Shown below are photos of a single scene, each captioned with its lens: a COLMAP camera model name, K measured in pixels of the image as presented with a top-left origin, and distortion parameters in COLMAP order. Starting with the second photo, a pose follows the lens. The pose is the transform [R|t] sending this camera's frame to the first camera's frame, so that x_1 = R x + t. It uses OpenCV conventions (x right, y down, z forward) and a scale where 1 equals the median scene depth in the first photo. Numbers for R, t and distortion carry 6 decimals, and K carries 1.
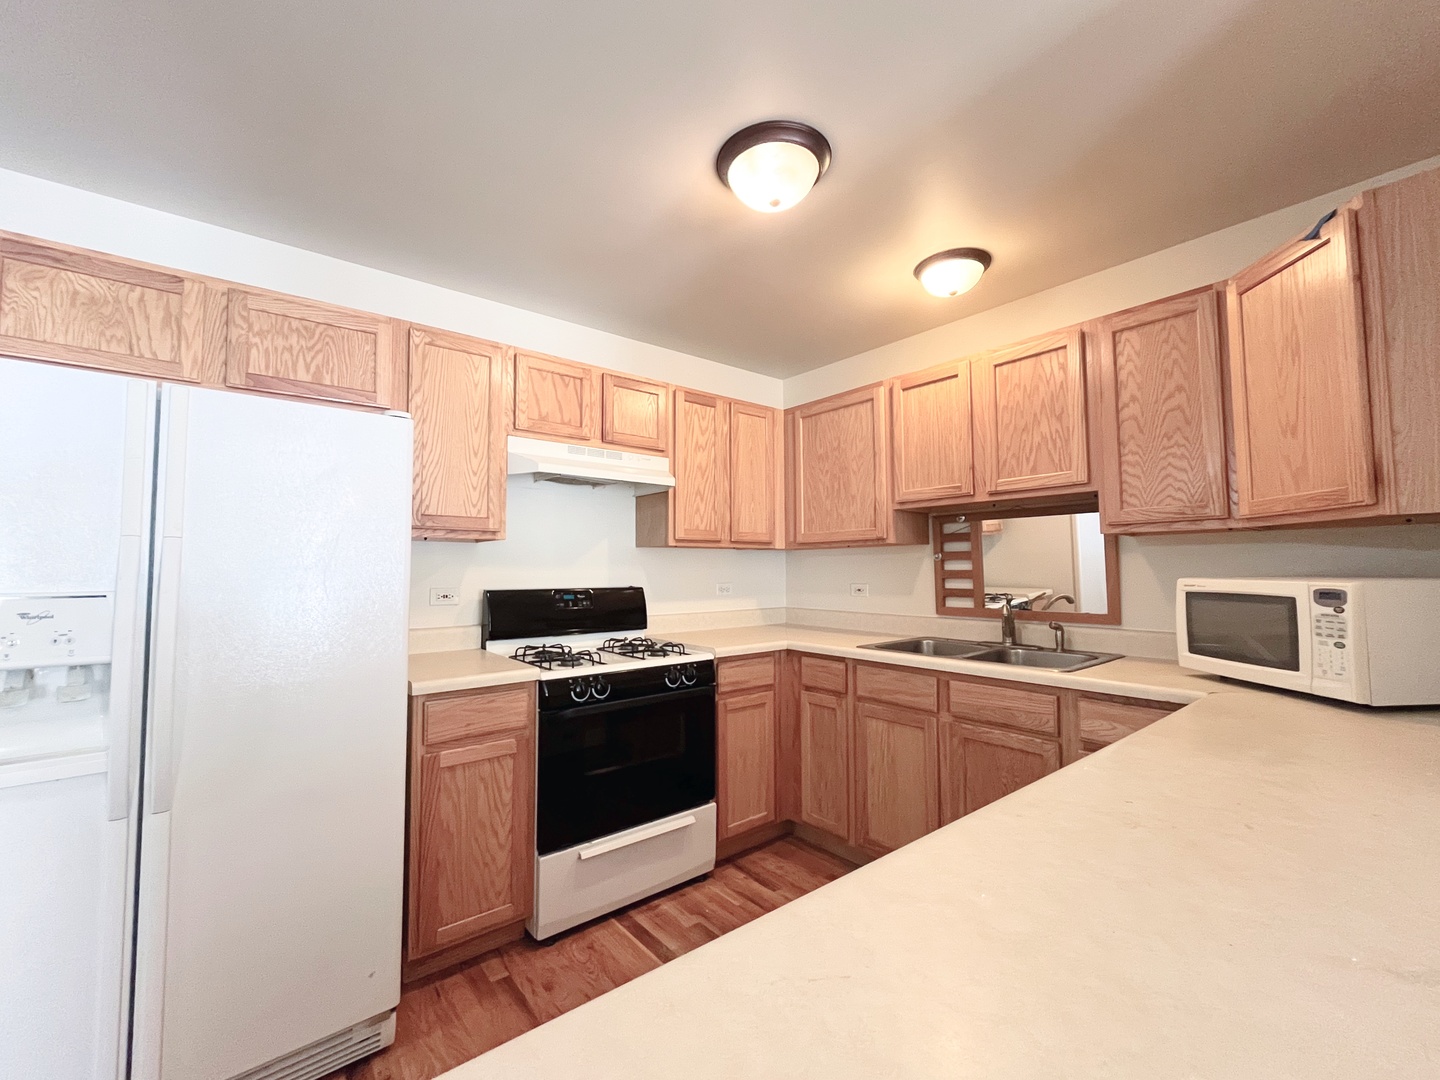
lens RADIAL K [[588.7, 0, 737.7], [0, 588.7, 544.5], [0, 0, 1]] dist [-0.001563, -0.000392]
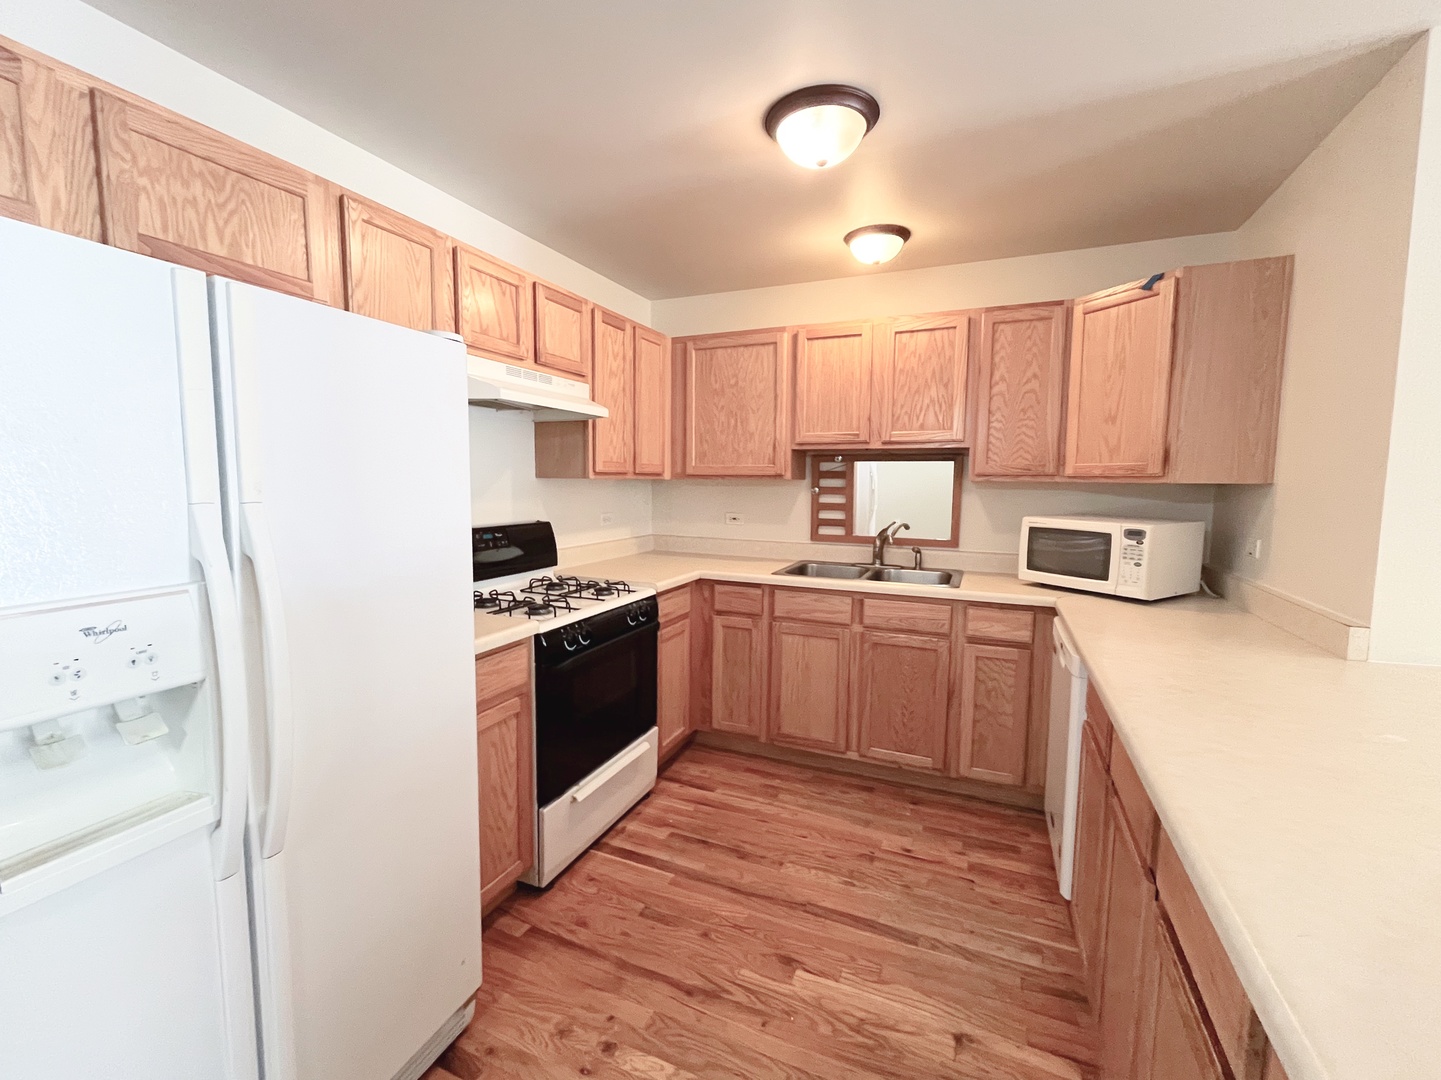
lens RADIAL K [[595.4, 0, 720.5], [0, 595.4, 540.0], [0, 0, 1]] dist [-0.003635, -0.000250]
pose [[0.896089, -0.031557, 0.442750, -0.431461], [-0.033246, 0.989896, 0.137842, -0.048542], [-0.442627, -0.138238, 0.885986, 0.050866]]
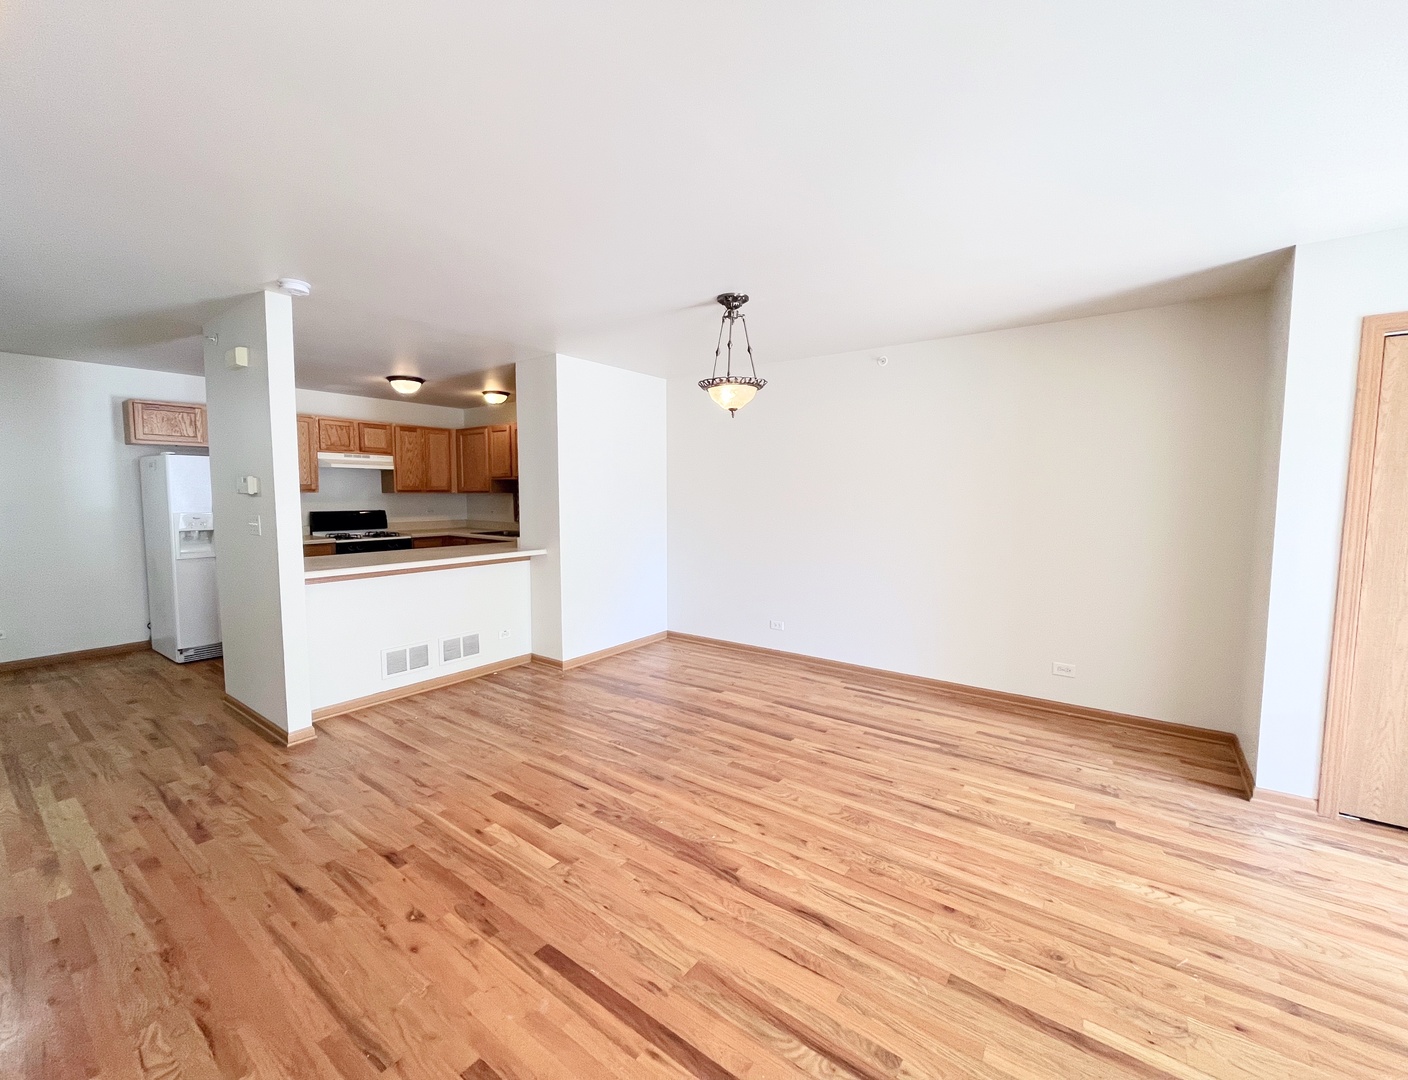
lens RADIAL K [[557.6, 0, 685.3], [0, 557.6, 537.8], [0, 0, 1]] dist [-0.000113, 0.000138]
pose [[0.975272, -0.009837, 0.220788, 0.647300], [-0.017958, 0.992178, 0.123530, -0.144100], [-0.220276, -0.124440, 0.967467, -1.790350]]
